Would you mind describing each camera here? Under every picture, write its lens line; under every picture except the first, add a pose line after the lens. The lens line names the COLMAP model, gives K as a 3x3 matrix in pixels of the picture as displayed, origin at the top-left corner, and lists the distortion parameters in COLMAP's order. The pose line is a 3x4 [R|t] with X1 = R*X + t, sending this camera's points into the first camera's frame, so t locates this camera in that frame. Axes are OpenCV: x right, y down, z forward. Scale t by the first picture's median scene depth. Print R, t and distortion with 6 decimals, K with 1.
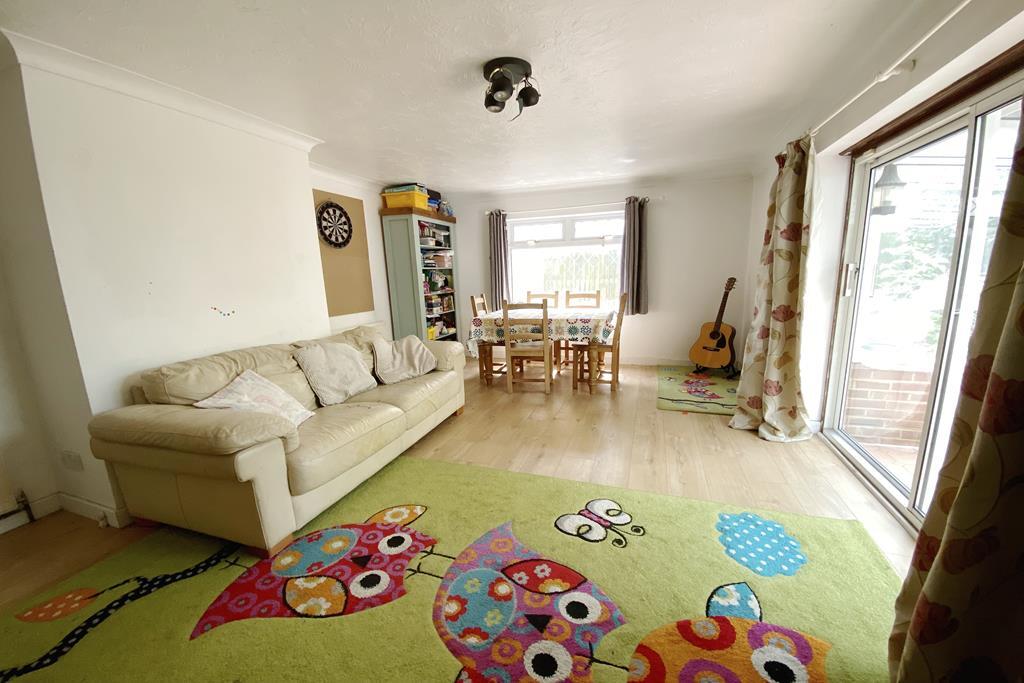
lens RADIAL K [[412.5, 0, 506.5], [0, 412.5, 345.4], [0, 0, 1]] dist [0.041394, -0.031767]
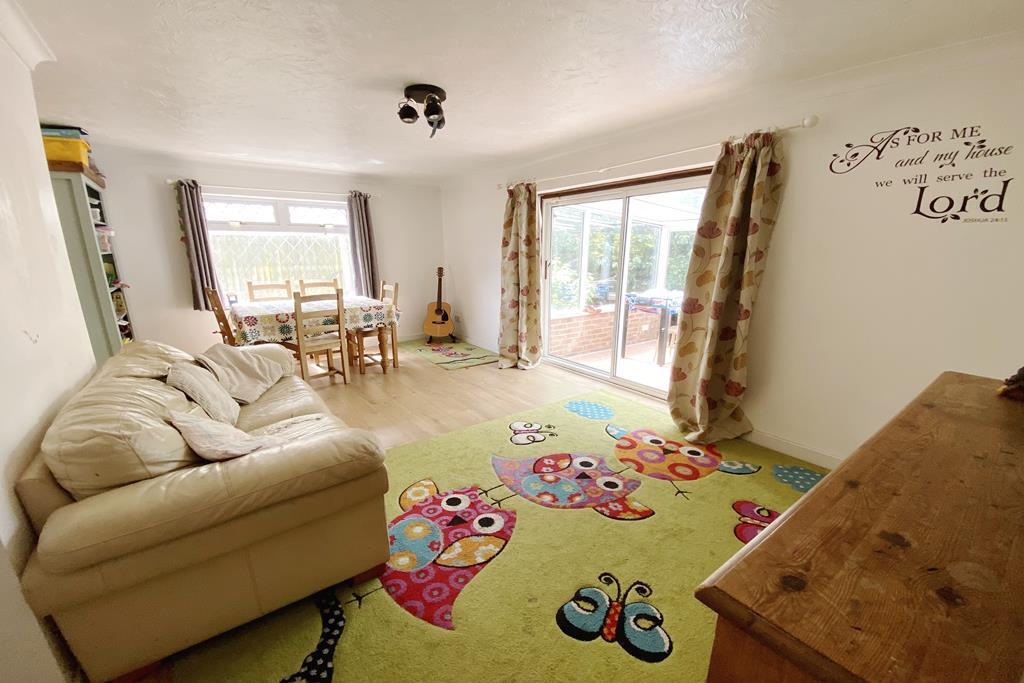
lens RADIAL K [[412.5, 0, 506.5], [0, 412.5, 345.4], [0, 0, 1]] dist [0.041394, -0.031767]
pose [[0.571958, -0.157890, 0.804944, -0.627312], [0.130475, 0.986319, 0.100757, -0.032858], [-0.809840, 0.047396, 0.584733, 0.112778]]
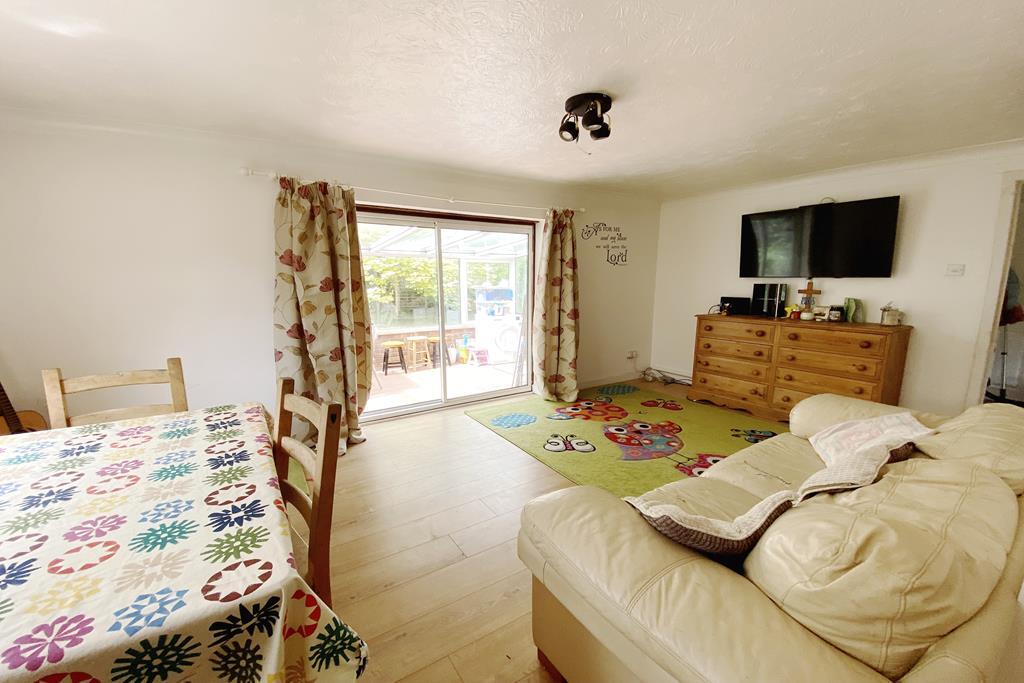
lens RADIAL K [[412.5, 0, 506.5], [0, 412.5, 345.4], [0, 0, 1]] dist [0.041394, -0.031767]
pose [[-0.788501, -0.070562, 0.610973, -0.347341], [0.132477, 0.950592, 0.280756, -0.272332], [-0.600597, 0.302316, -0.740195, 1.416064]]
